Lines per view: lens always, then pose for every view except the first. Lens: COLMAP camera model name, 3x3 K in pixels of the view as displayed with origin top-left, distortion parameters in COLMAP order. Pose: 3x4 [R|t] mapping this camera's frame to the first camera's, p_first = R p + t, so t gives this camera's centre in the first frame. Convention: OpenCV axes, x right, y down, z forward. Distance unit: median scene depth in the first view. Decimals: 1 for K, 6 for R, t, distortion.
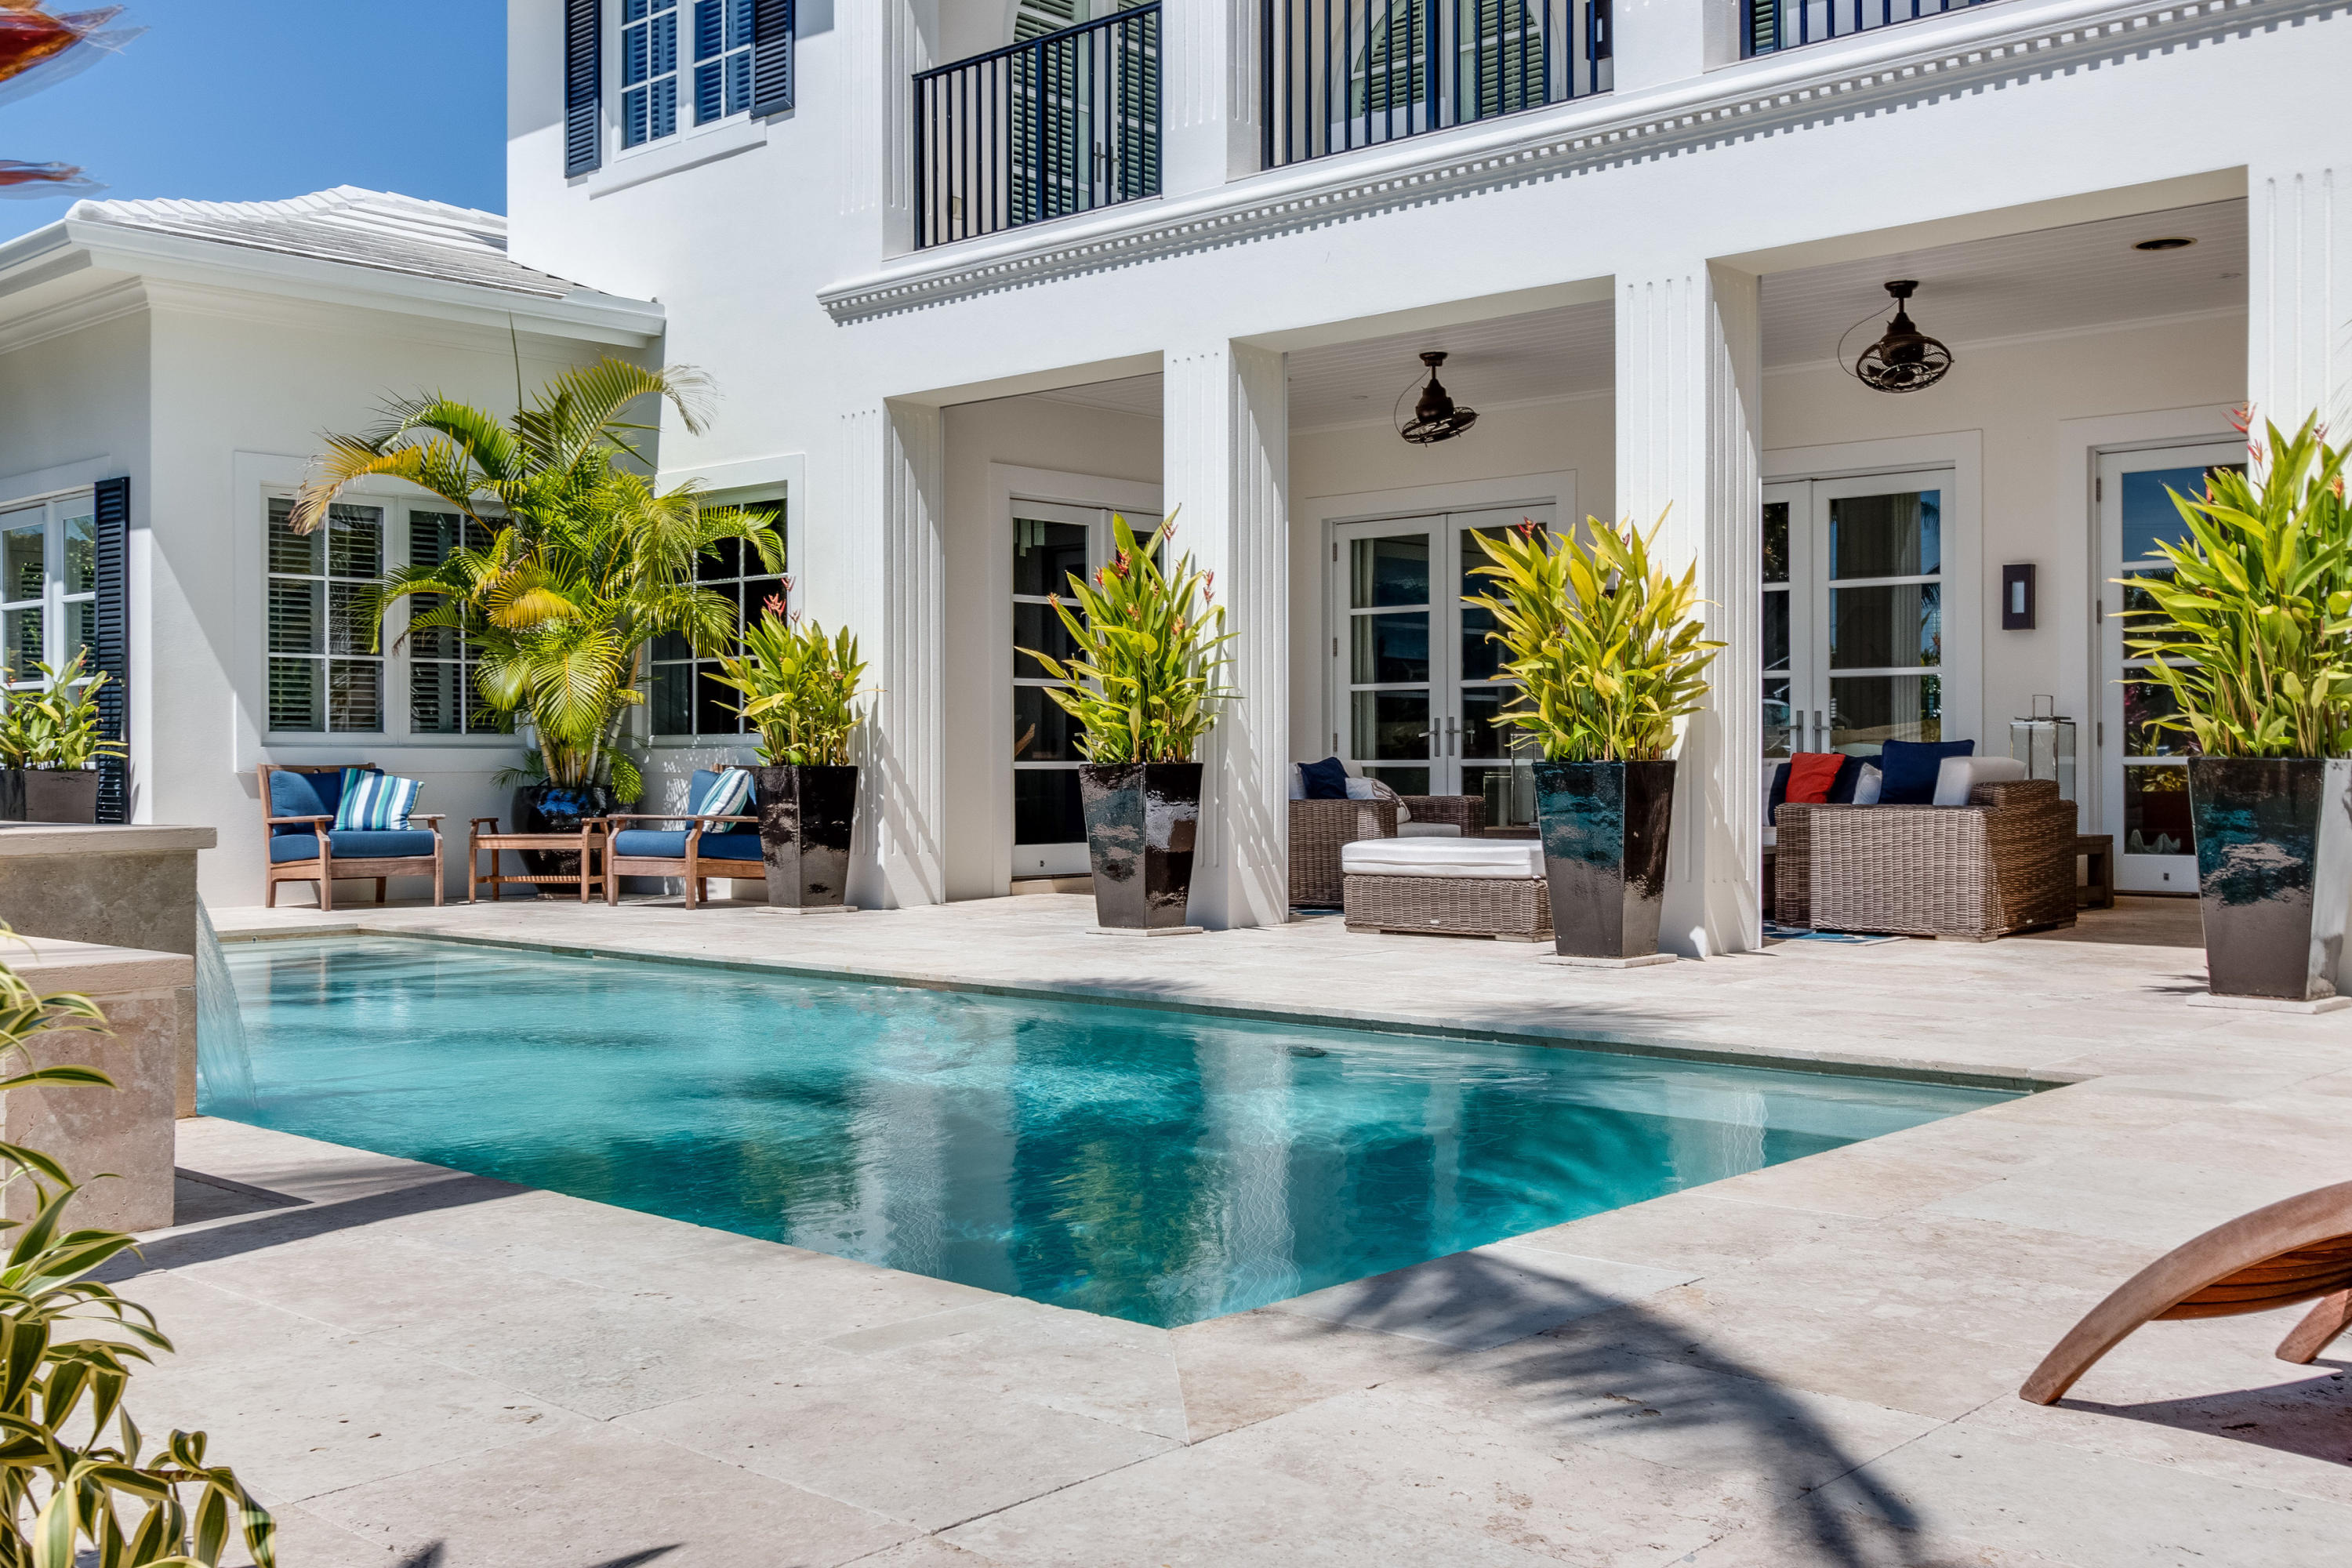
lens RADIAL K [[2311.7, 0, 1161.6], [0, 2311.7, 771.9], [0, 0, 1]] dist [-0.009257, 0.000000]
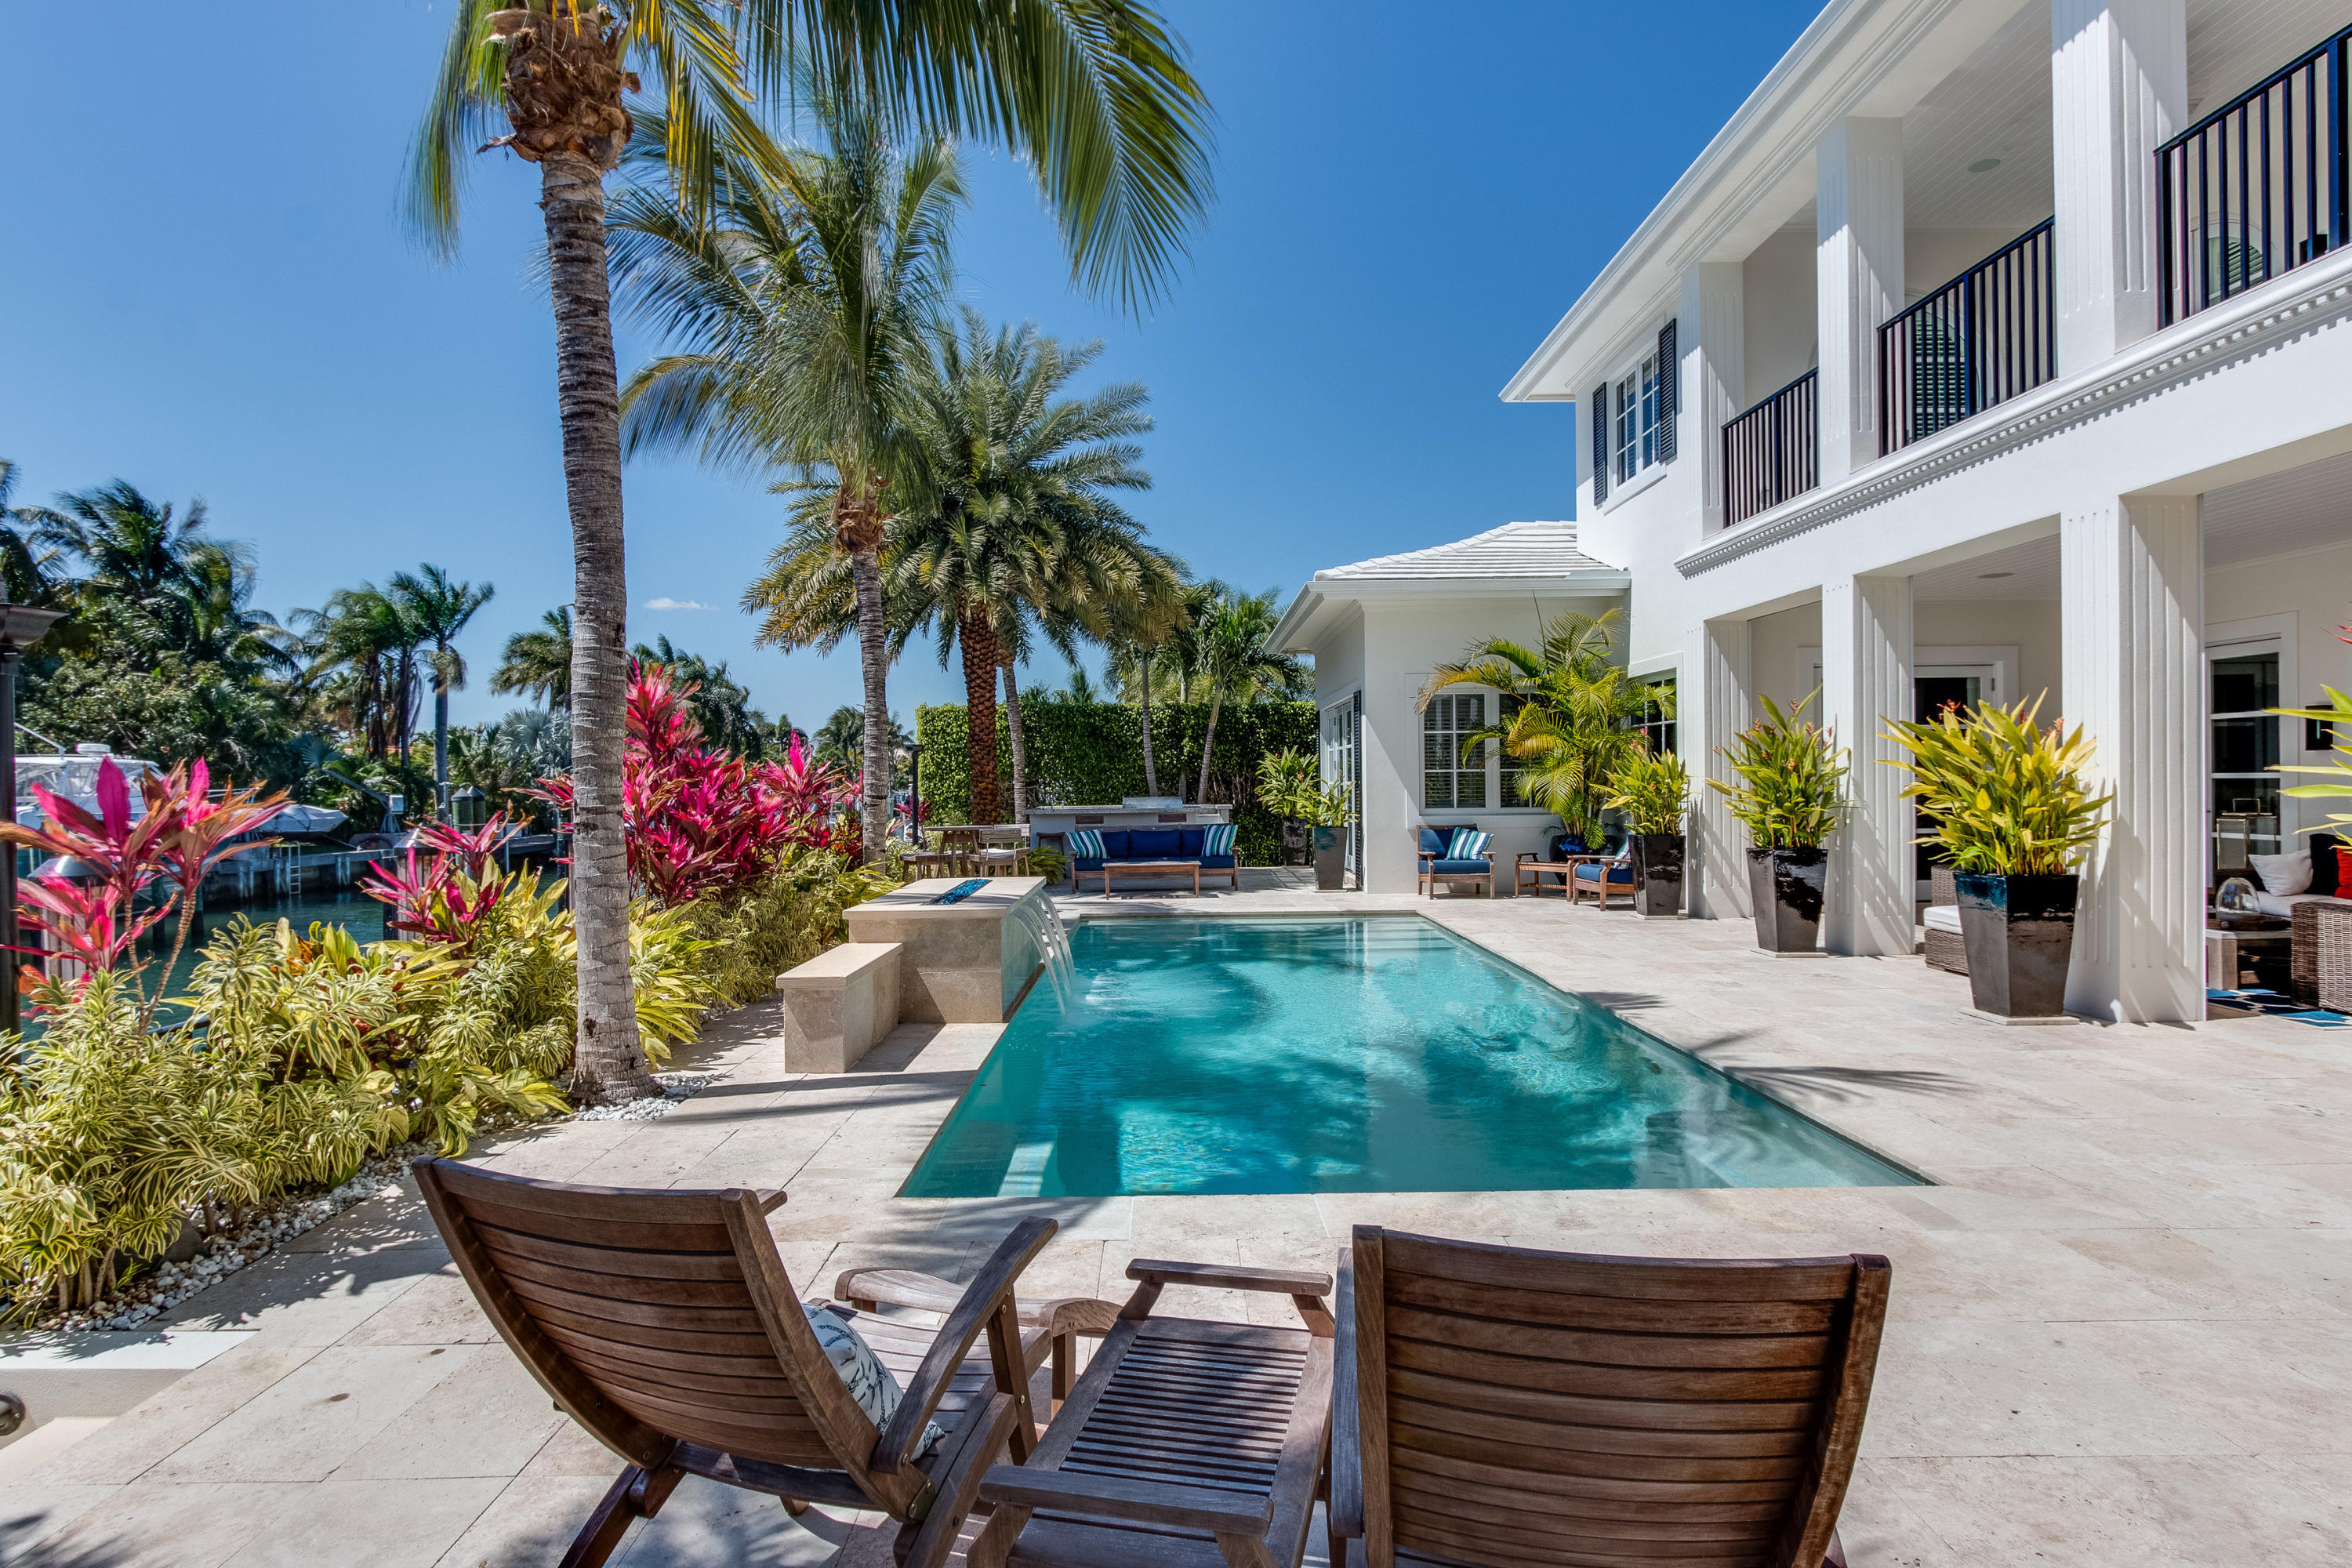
lens RADIAL K [[1237.4, 0, 1175.4], [0, 1237.4, 773.2], [0, 0, 1]] dist [-0.005977, 0.000030]
pose [[0.678728, -0.009454, -0.734329, 0.269679], [0.008133, 0.999953, -0.005356, -0.044341], [0.734344, -0.002337, 0.678773, 0.087387]]
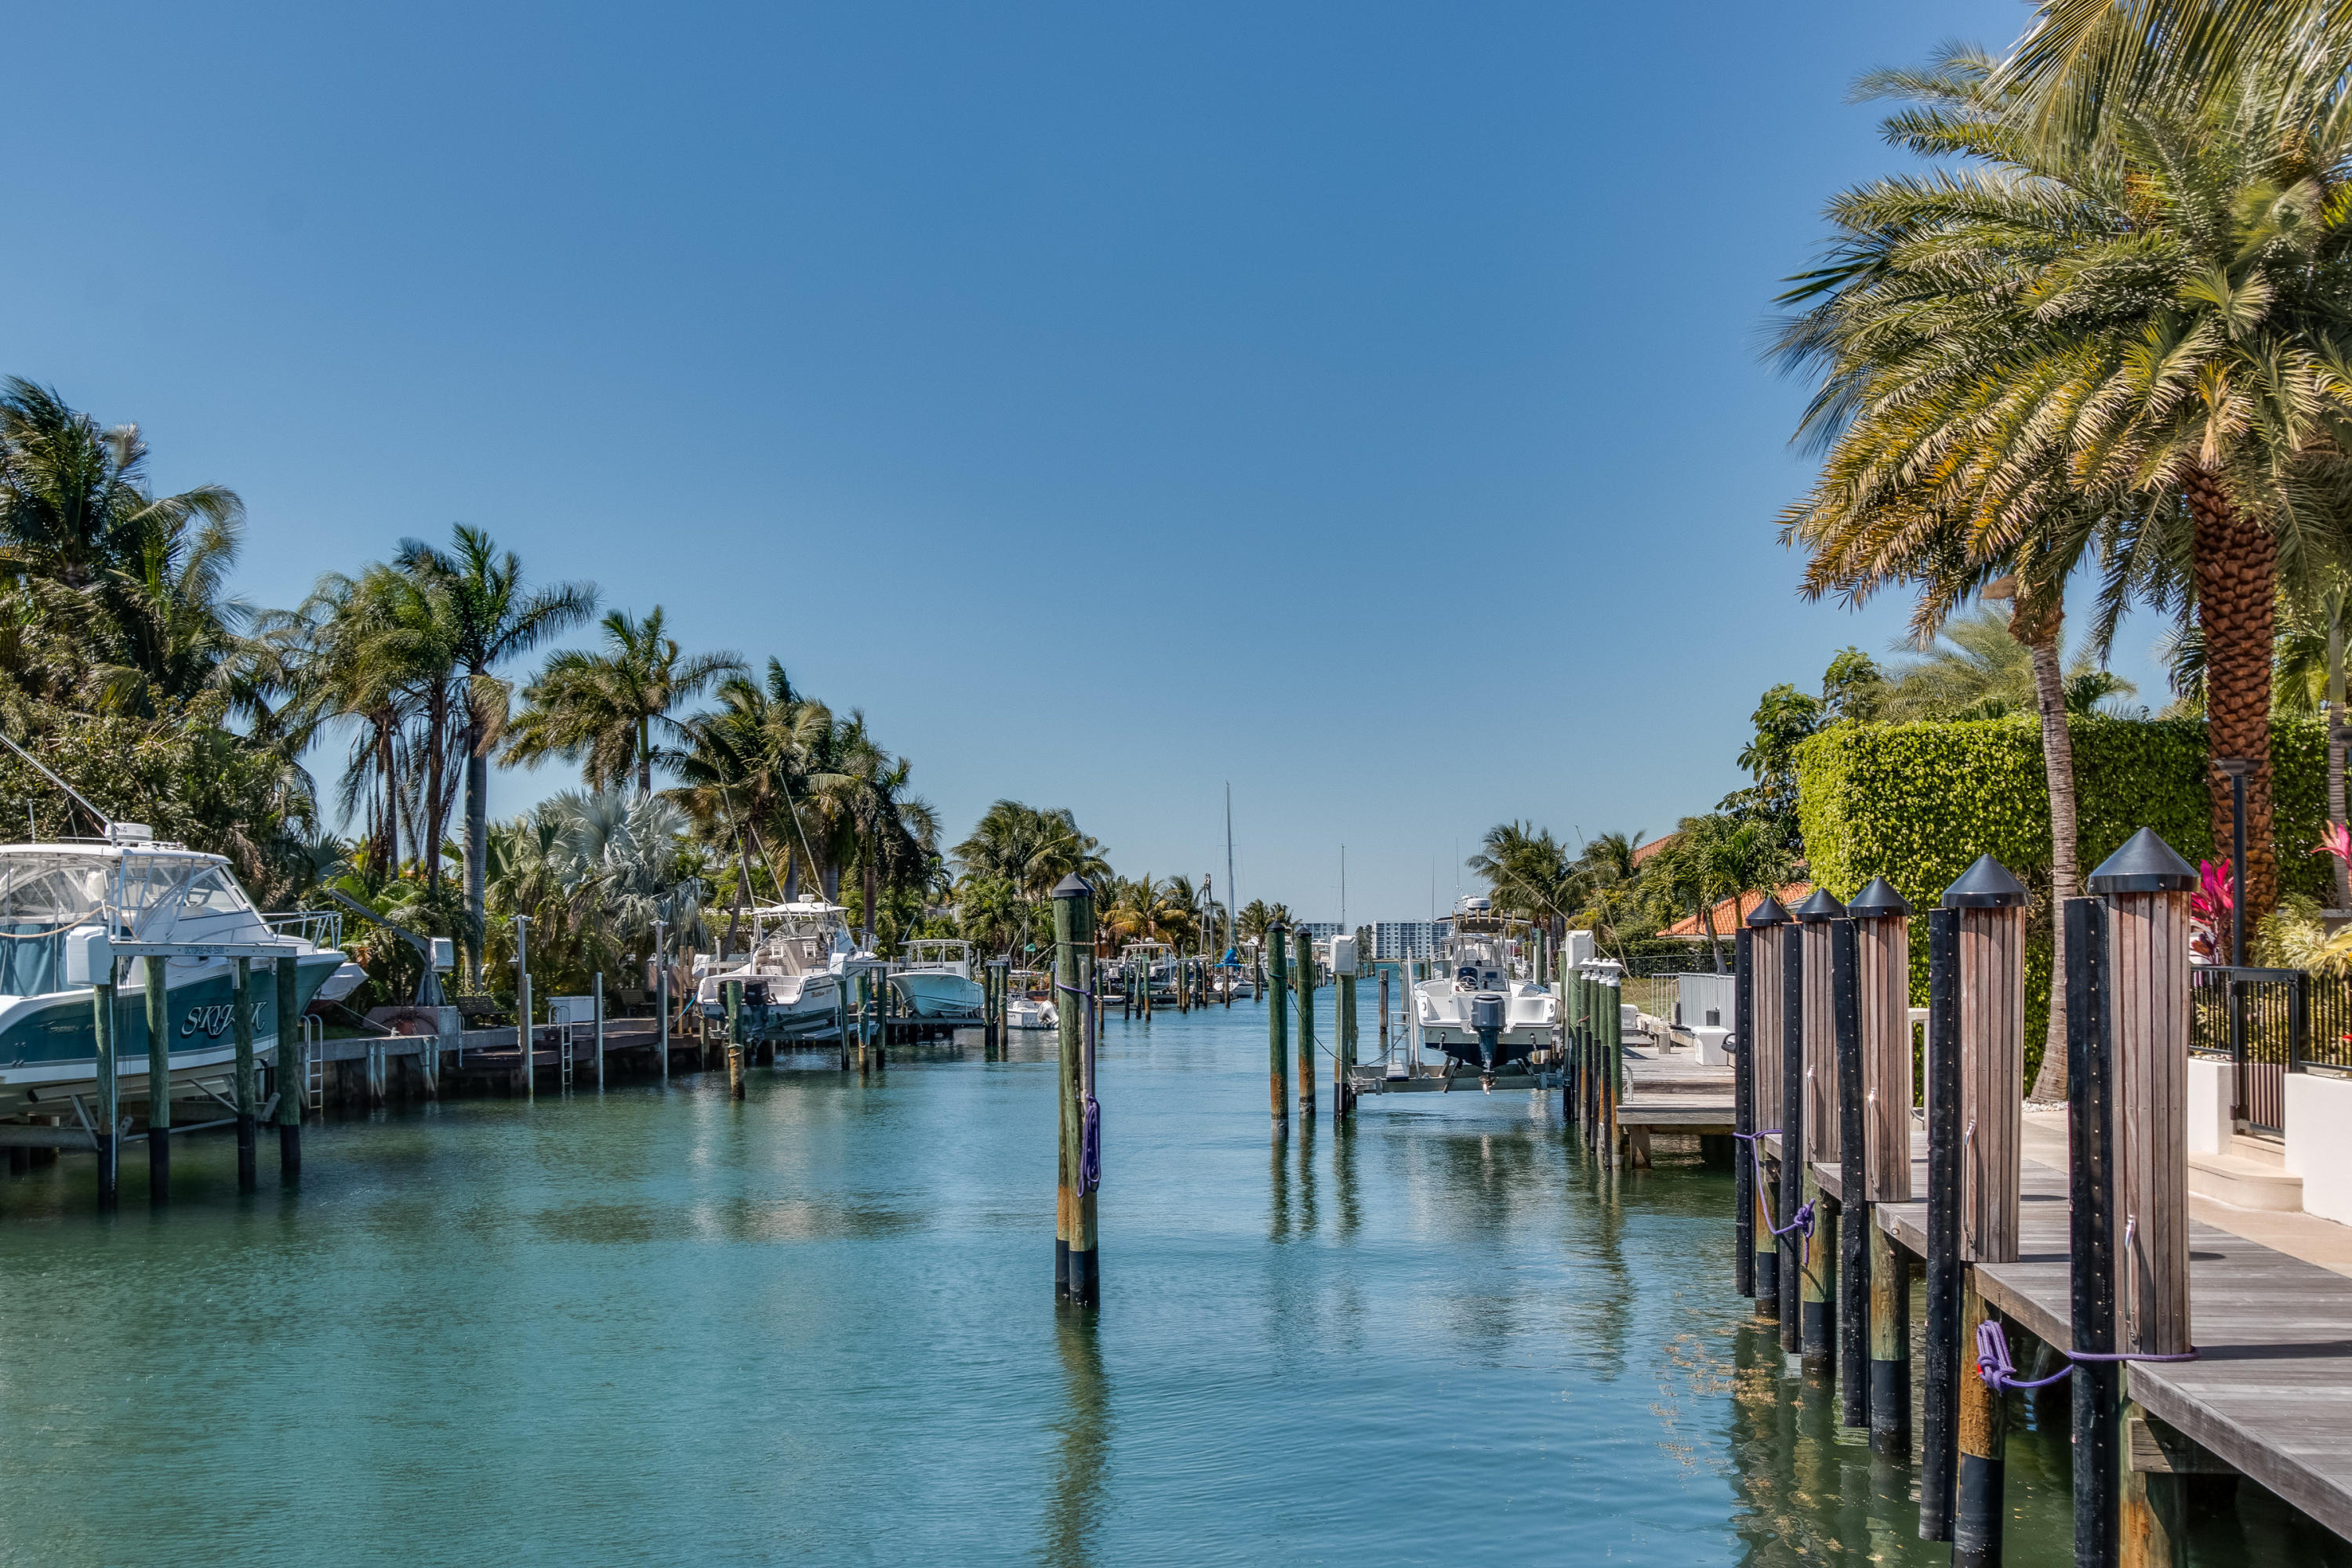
lens RADIAL K [[2311.7, 0, 1169.3], [0, 2311.7, 925.5], [0, 0, 1]] dist [-0.009257, 0.000000]
pose [[0.578461, -0.011847, -0.815624, -0.152644], [0.002661, 0.999917, -0.012637, 0.008787], [0.815706, 0.005139, 0.578444, -0.322833]]
